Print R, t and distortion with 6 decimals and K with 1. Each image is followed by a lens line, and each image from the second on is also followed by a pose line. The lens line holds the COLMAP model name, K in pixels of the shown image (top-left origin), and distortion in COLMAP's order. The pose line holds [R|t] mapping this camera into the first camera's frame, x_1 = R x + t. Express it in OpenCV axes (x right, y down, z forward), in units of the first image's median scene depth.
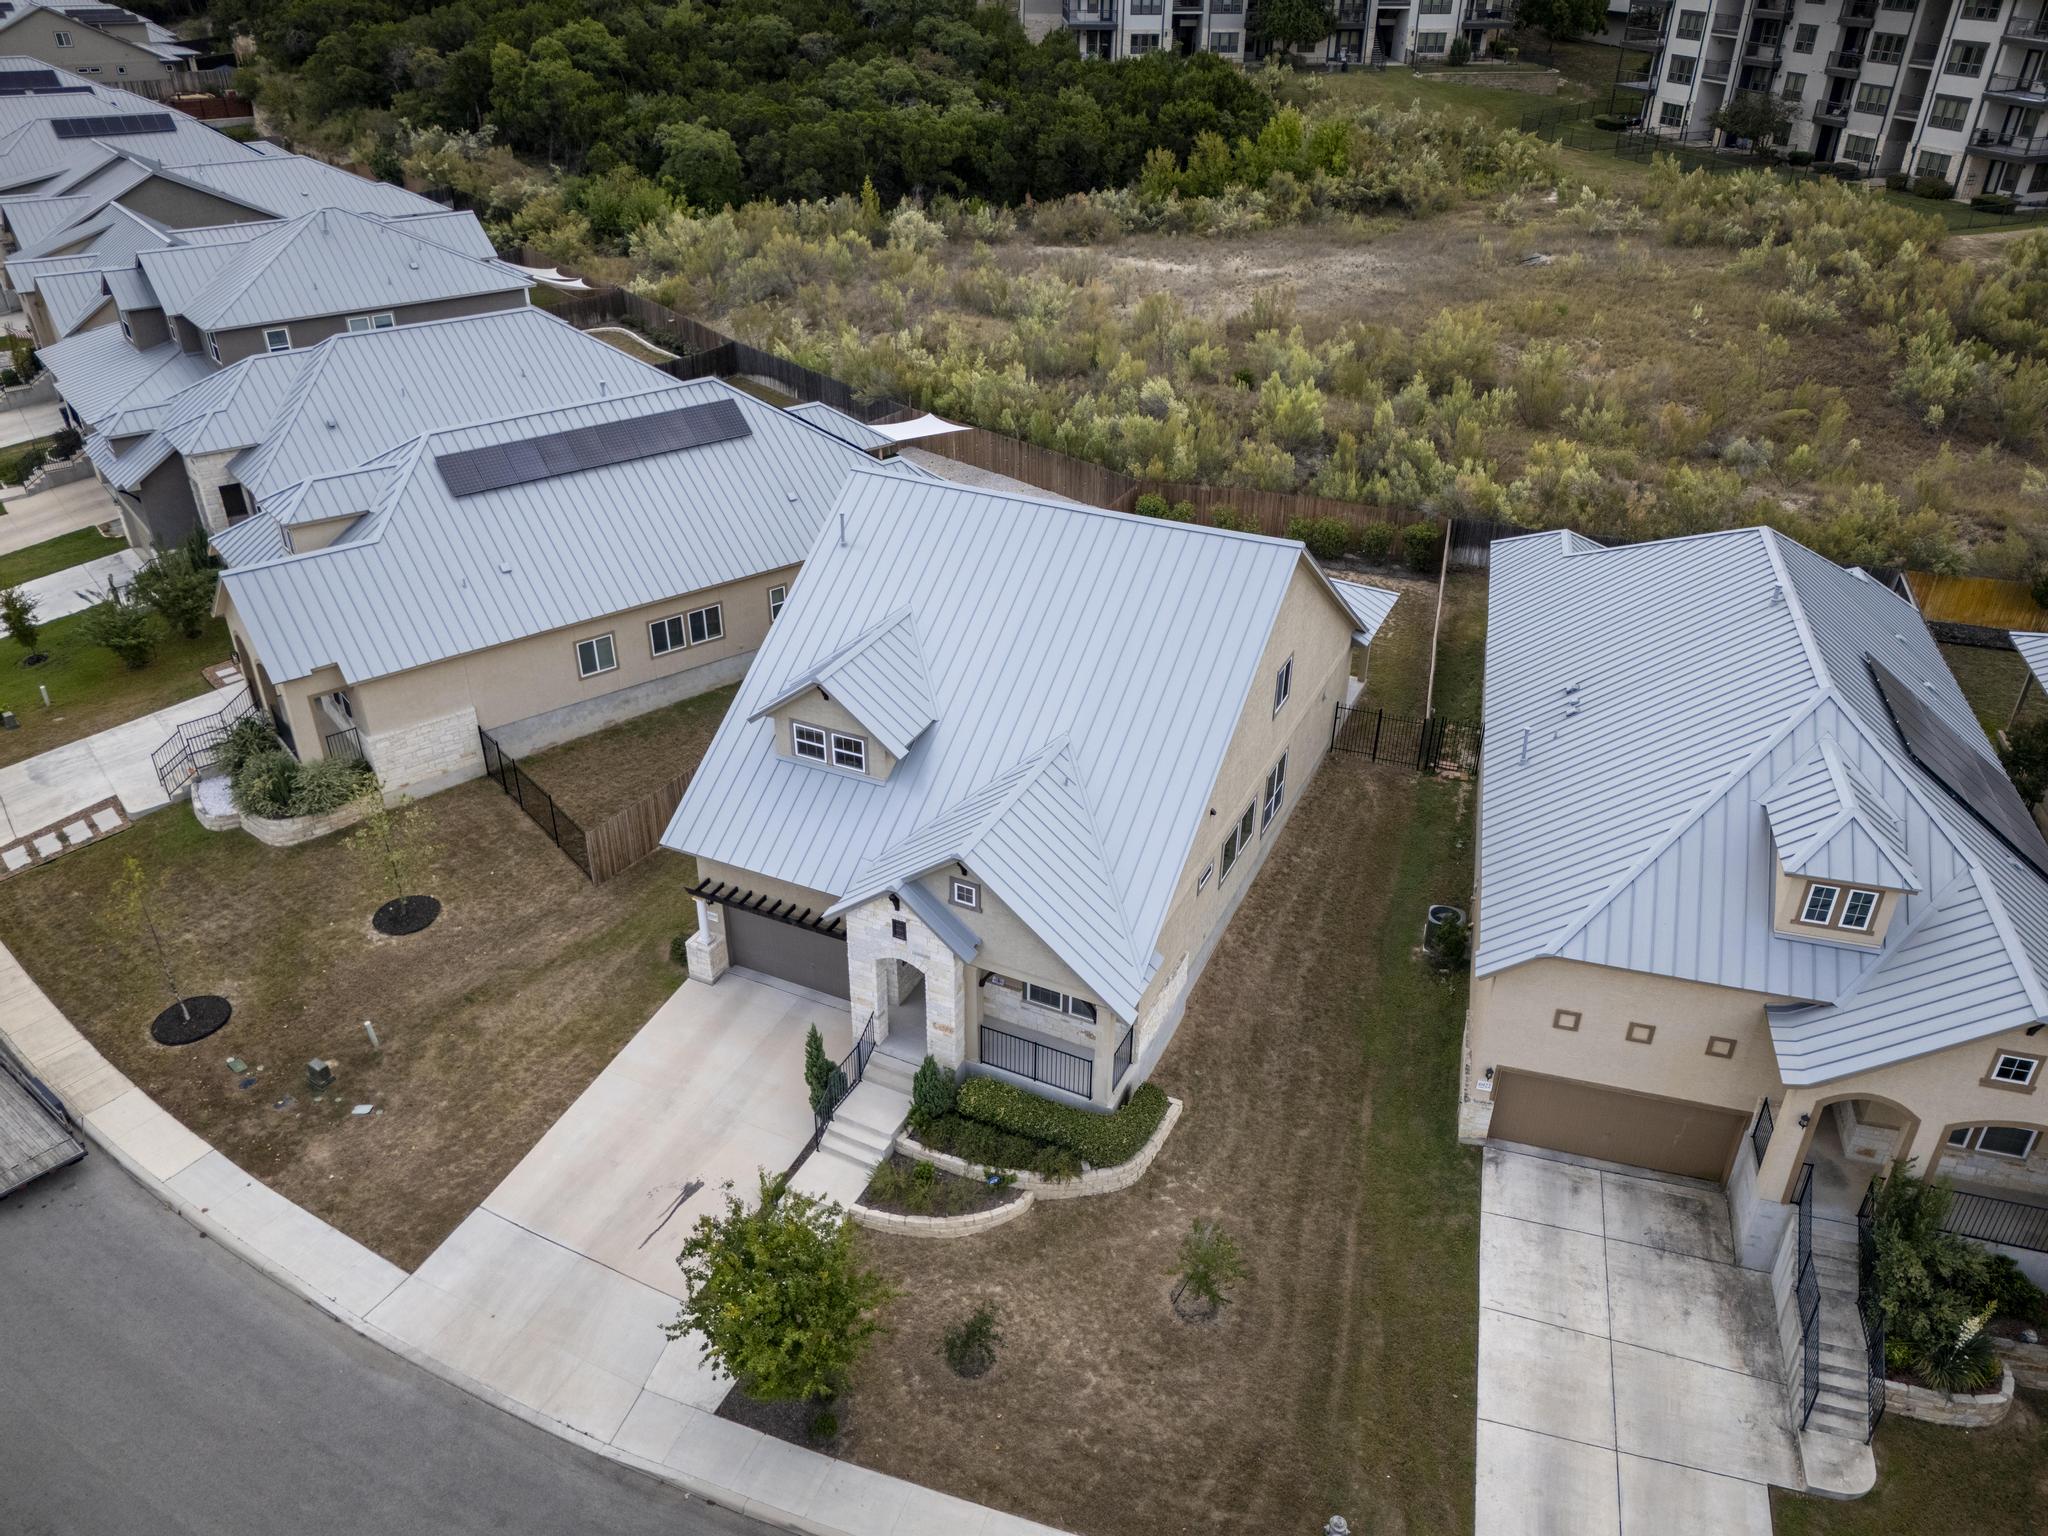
lens RADIAL K [[1500.3, 0, 1022.3], [0, 1500.3, 757.0], [0, 0, 1]] dist [0.066683, -0.050292]
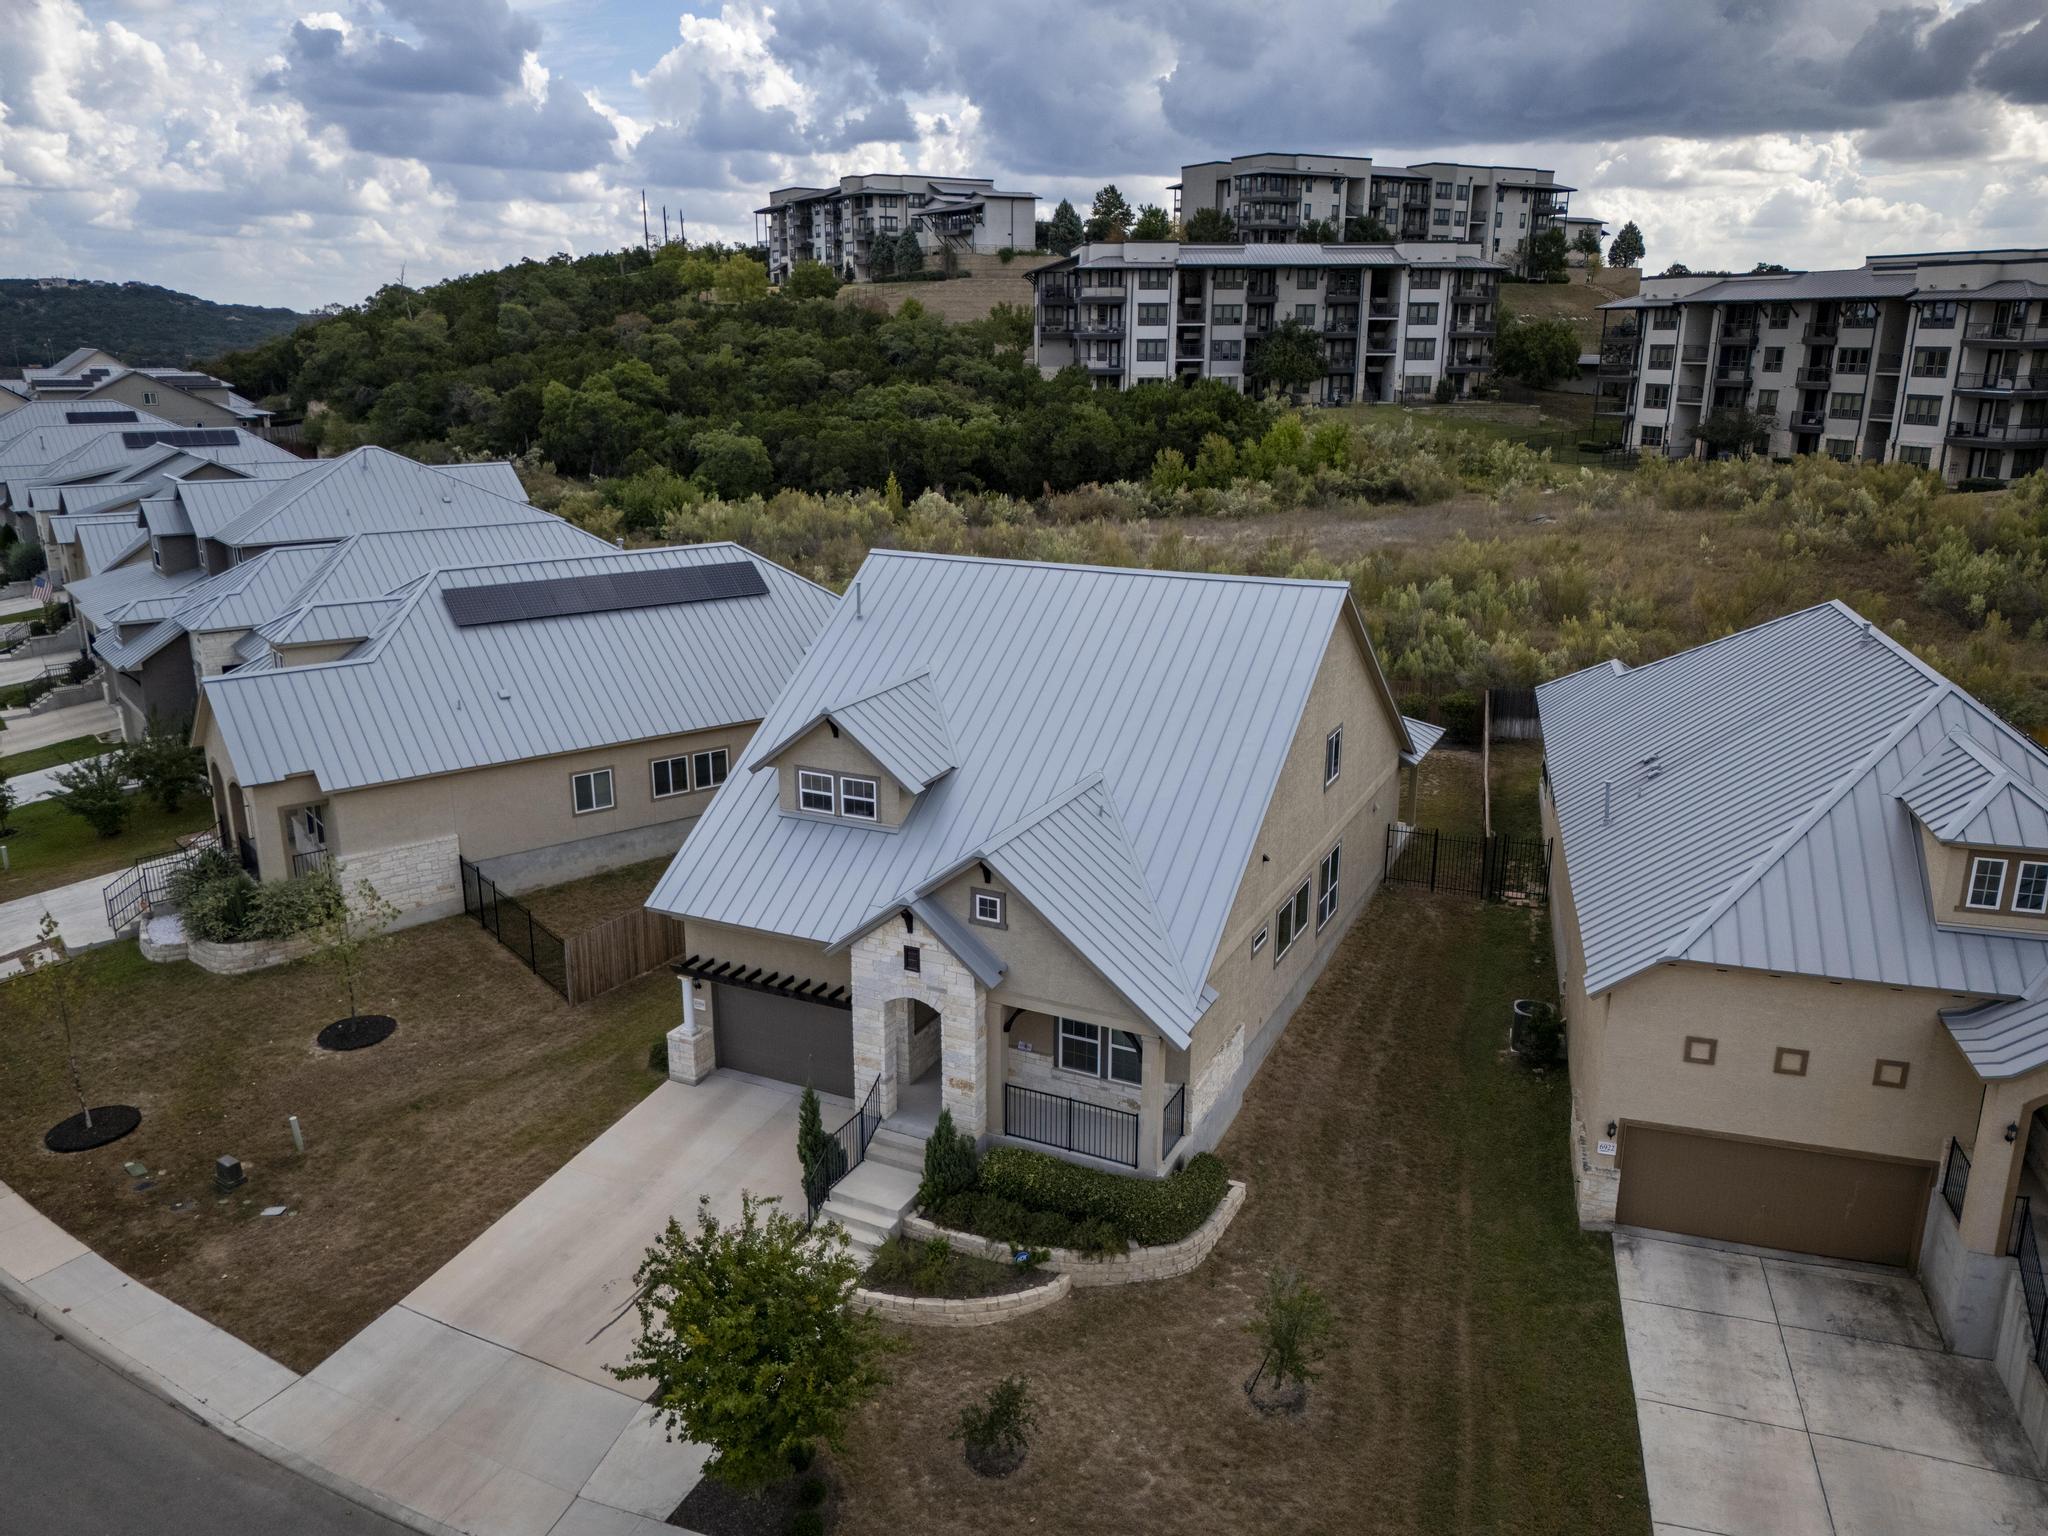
lens RADIAL K [[1500.3, 0, 1022.3], [0, 1500.3, 757.0], [0, 0, 1]] dist [0.066683, -0.050292]
pose [[0.999949, -0.005070, -0.008743, -0.008428], [0.002720, 0.968168, -0.250288, 0.184949], [0.009733, 0.250252, 0.968132, 0.109998]]
